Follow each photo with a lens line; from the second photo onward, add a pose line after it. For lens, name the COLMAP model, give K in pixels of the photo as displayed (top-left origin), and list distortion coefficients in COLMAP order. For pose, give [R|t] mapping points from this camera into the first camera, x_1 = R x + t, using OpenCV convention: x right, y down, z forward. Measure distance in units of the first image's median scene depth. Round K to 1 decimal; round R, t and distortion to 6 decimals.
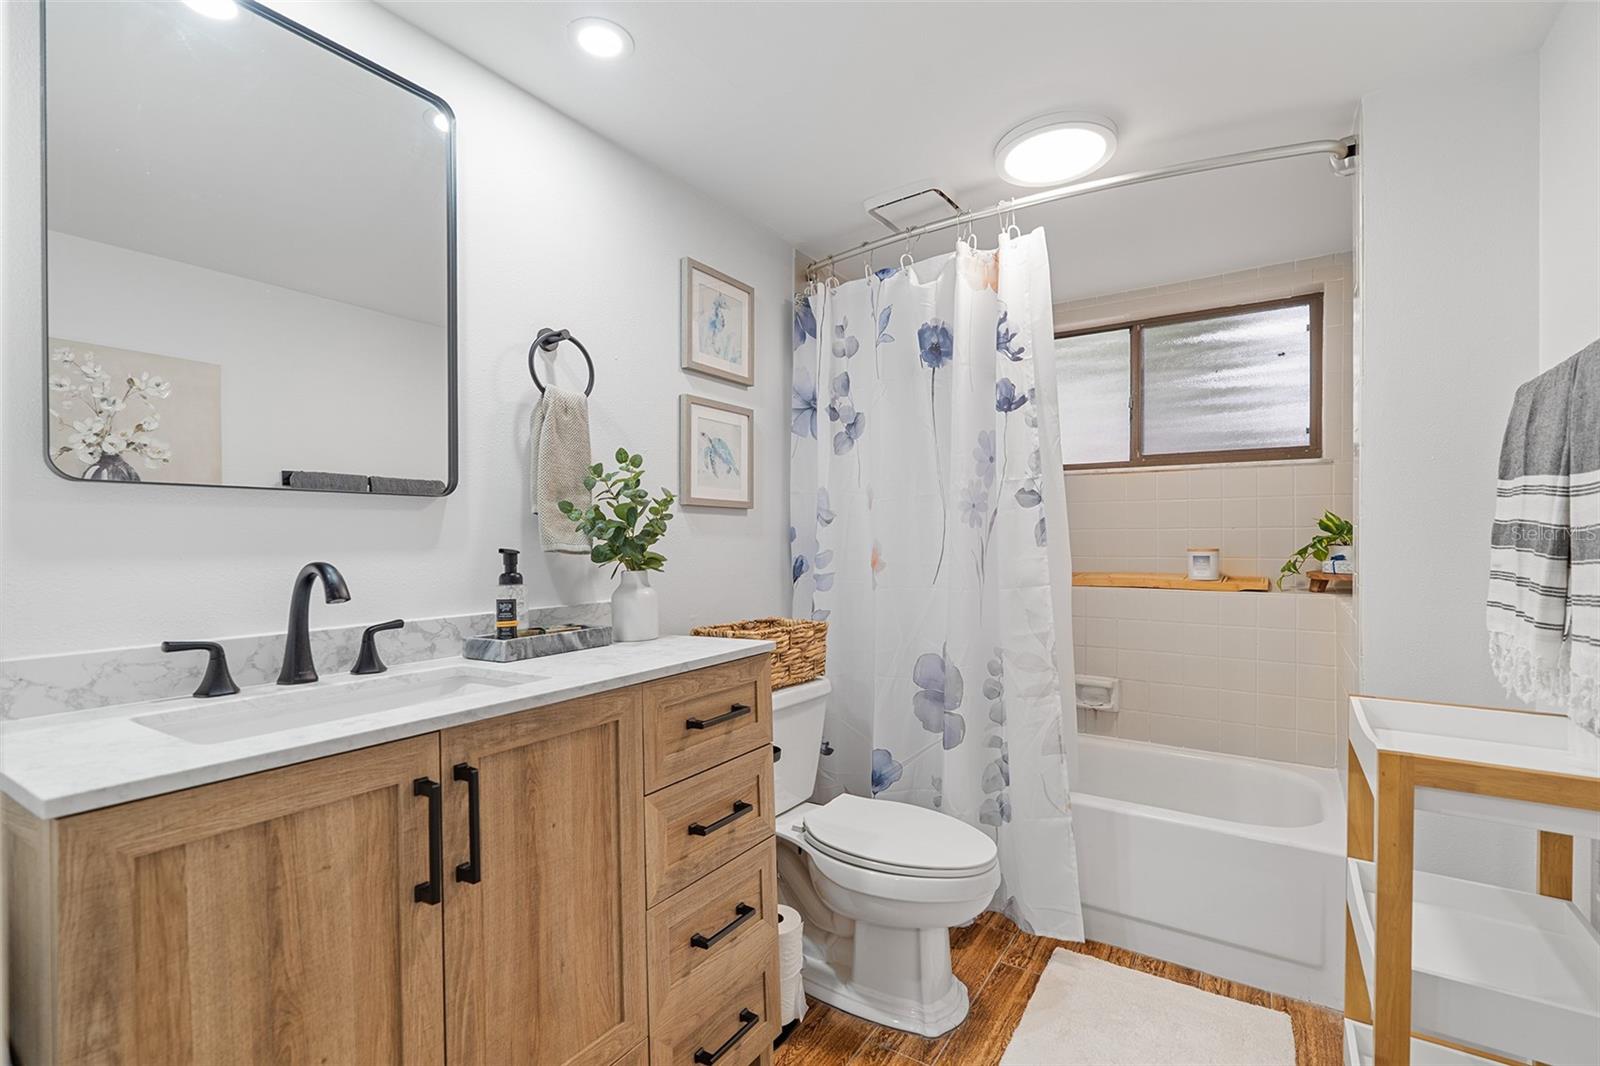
lens RADIAL K [[729.6, 0, 804.3], [0, 729.6, 530.1], [0, 0, 1]] dist [-0.001519, 0.002636]
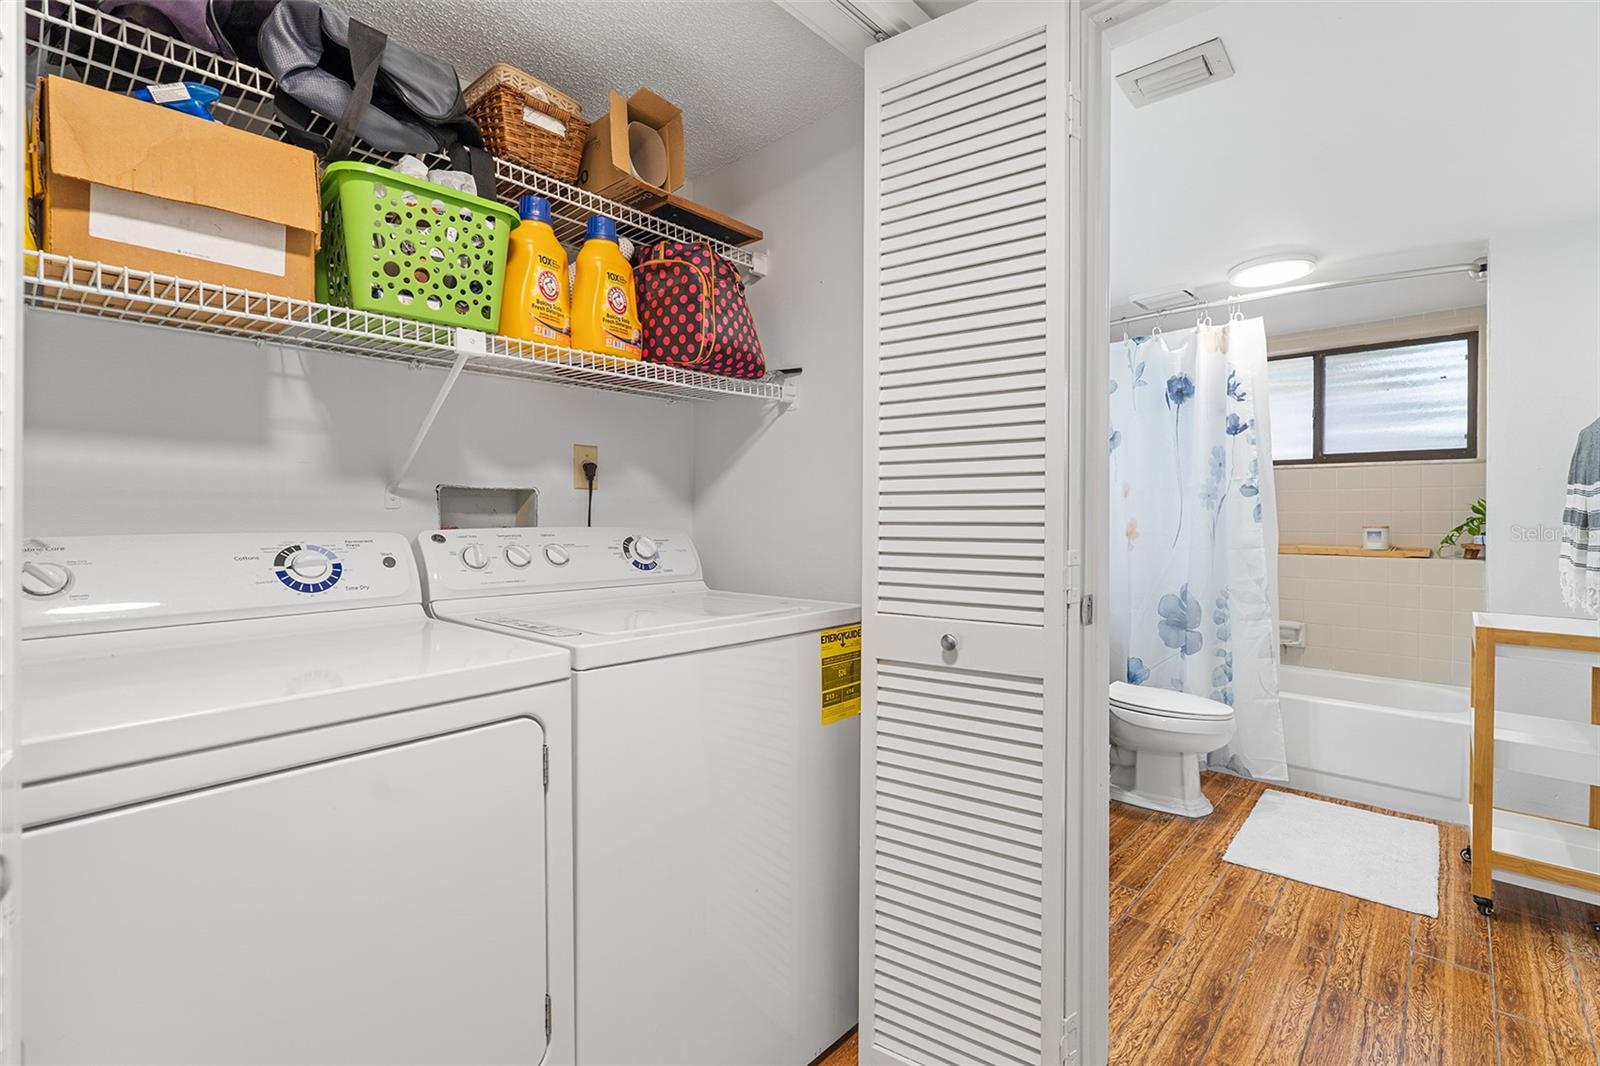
lens RADIAL K [[729.6, 0, 808.5], [0, 729.6, 511.8], [0, 0, 1]] dist [-0.001519, 0.002636]
pose [[0.987068, 0.003025, -0.160274, -0.280416], [-0.002776, 0.999995, 0.001779, -0.000856], [0.160279, -0.001311, 0.987071, -0.513670]]
